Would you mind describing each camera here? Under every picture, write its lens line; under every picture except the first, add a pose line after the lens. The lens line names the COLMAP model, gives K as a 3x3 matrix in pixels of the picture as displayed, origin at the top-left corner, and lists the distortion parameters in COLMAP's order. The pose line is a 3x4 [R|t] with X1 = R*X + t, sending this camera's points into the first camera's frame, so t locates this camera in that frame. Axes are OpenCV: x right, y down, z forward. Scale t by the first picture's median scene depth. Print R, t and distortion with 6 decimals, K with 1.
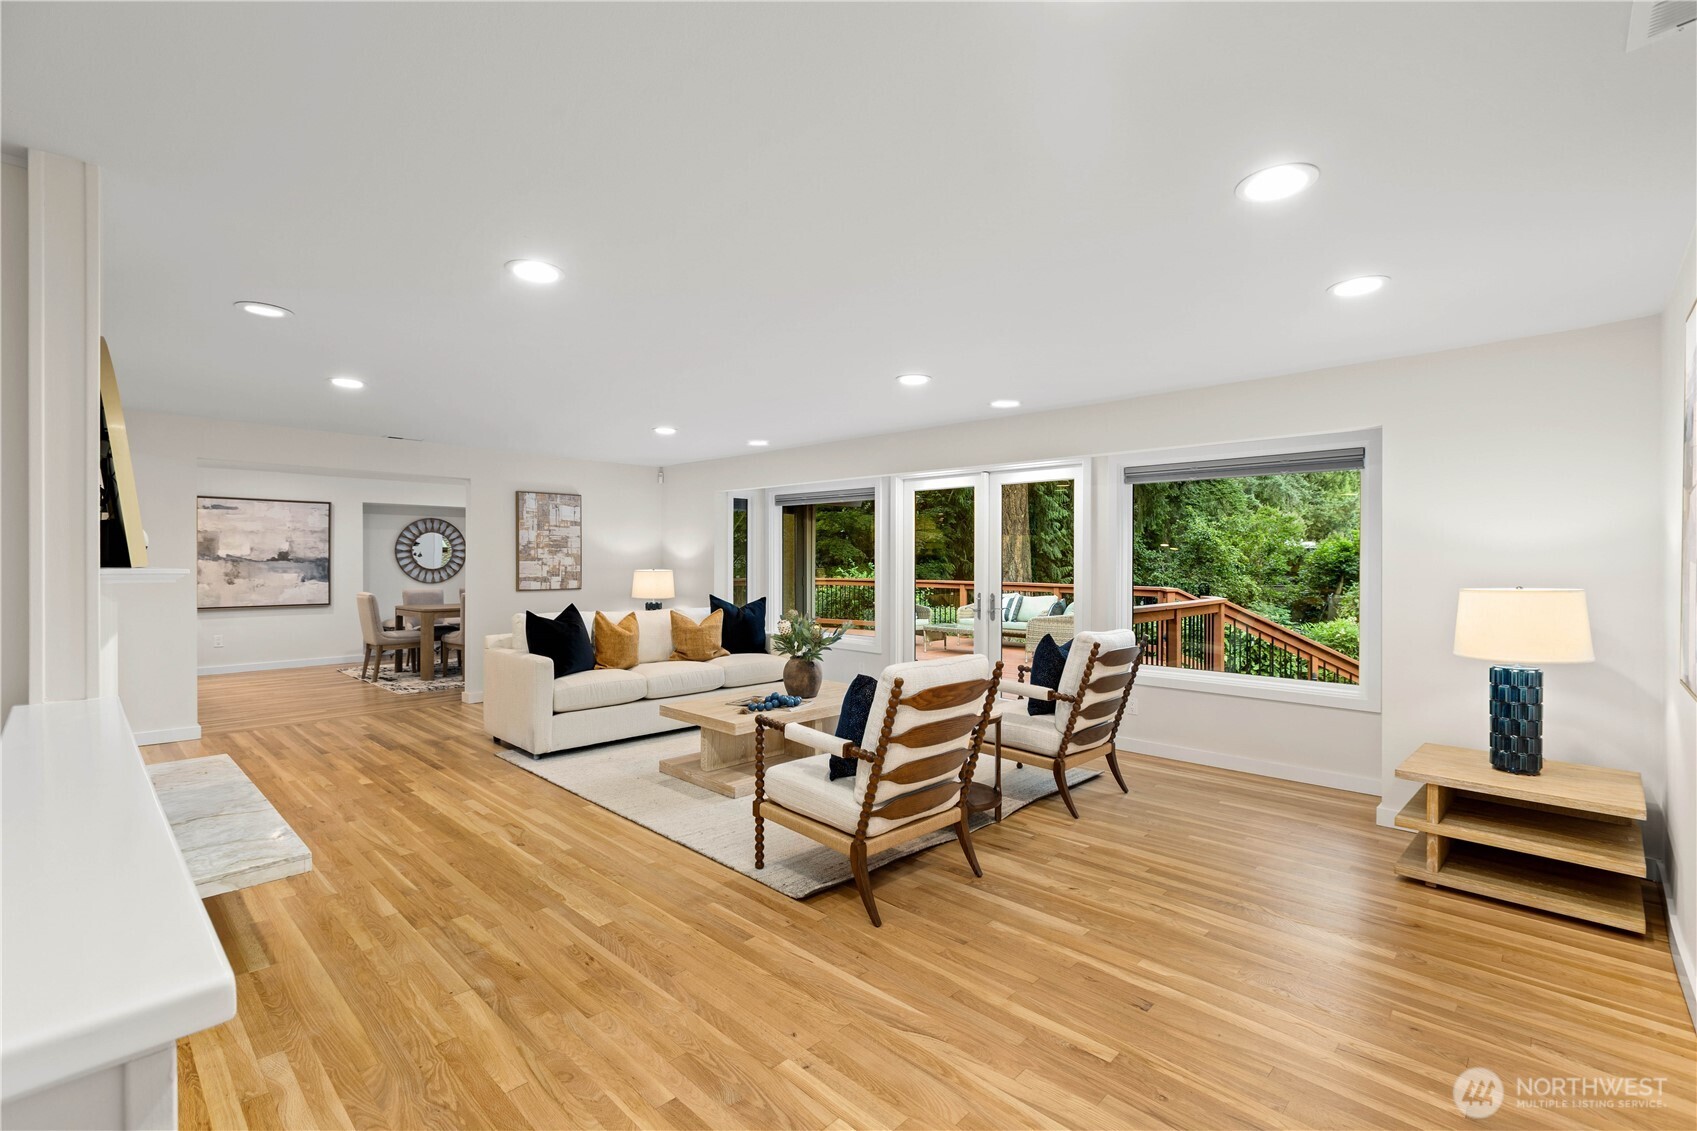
lens RADIAL K [[759.7, 0, 854.6], [0, 759.7, 561.4], [0, 0, 1]] dist [0.000017, 0.000281]
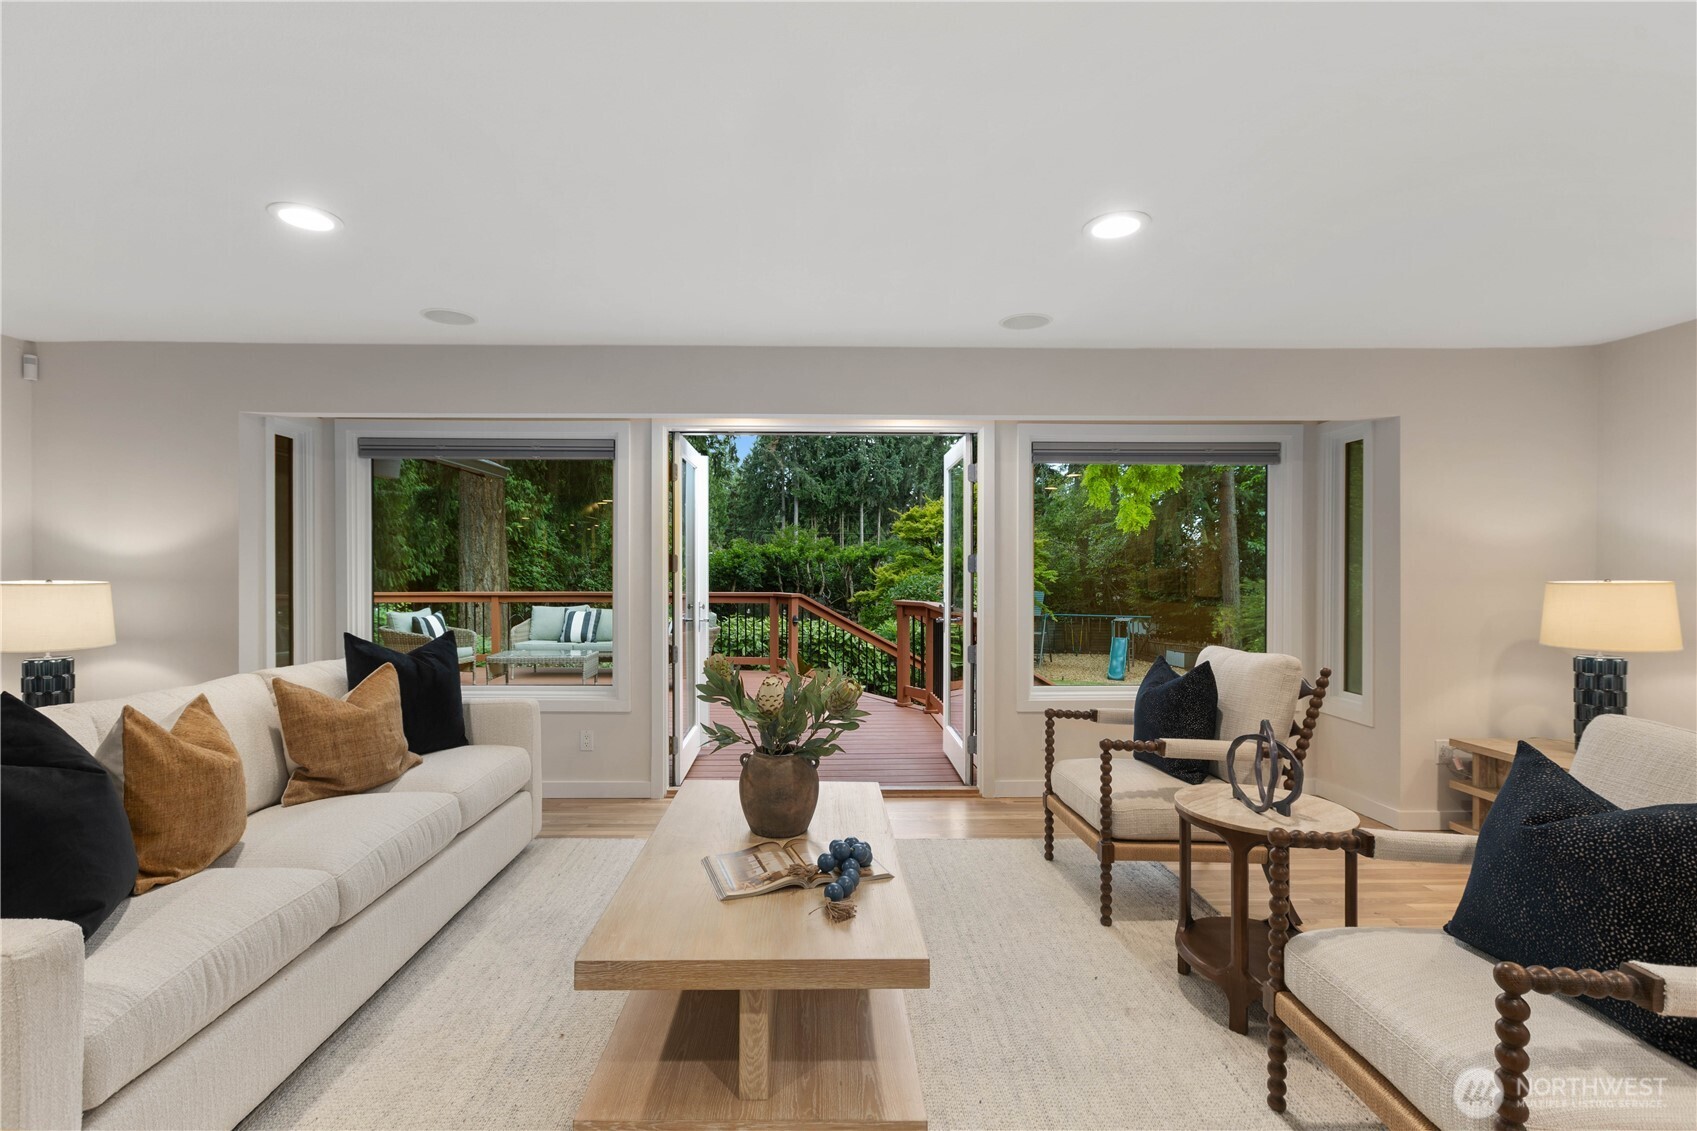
lens RADIAL K [[759.7, 0, 841.8], [0, 759.7, 574.6], [0, 0, 1]] dist [0.000017, 0.000281]
pose [[0.714263, -0.008593, 0.699825, -0.270653], [0.002533, 0.999950, 0.009693, 0.005123], [-0.699873, -0.005151, 0.714249, 0.436679]]
